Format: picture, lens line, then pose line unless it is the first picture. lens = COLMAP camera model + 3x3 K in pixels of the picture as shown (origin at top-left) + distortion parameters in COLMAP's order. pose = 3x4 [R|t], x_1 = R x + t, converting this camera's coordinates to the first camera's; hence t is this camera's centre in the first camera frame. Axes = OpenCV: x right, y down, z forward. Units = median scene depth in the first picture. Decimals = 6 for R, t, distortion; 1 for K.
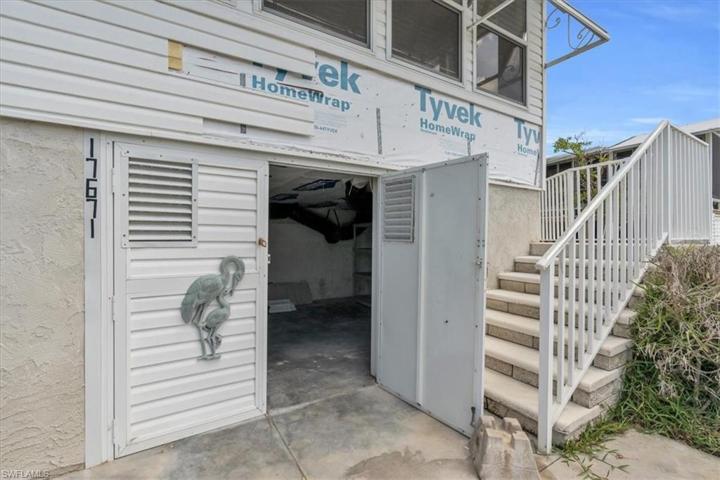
lens RADIAL K [[326.3, 0, 358.1], [0, 326.3, 237.2], [0, 0, 1]] dist [-0.013145, -0.000051]
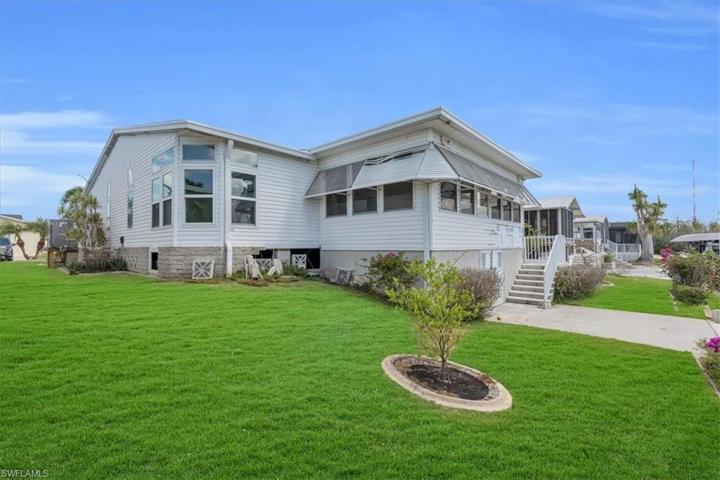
lens RADIAL K [[326.3, 0, 361.1], [0, 326.3, 239.5], [0, 0, 1]] dist [-0.013145, -0.000051]
pose [[0.957554, -0.001768, 0.288247, -3.439797], [0.007775, 0.999776, -0.019697, -0.325623], [-0.288147, 0.021102, 0.957354, -2.923148]]
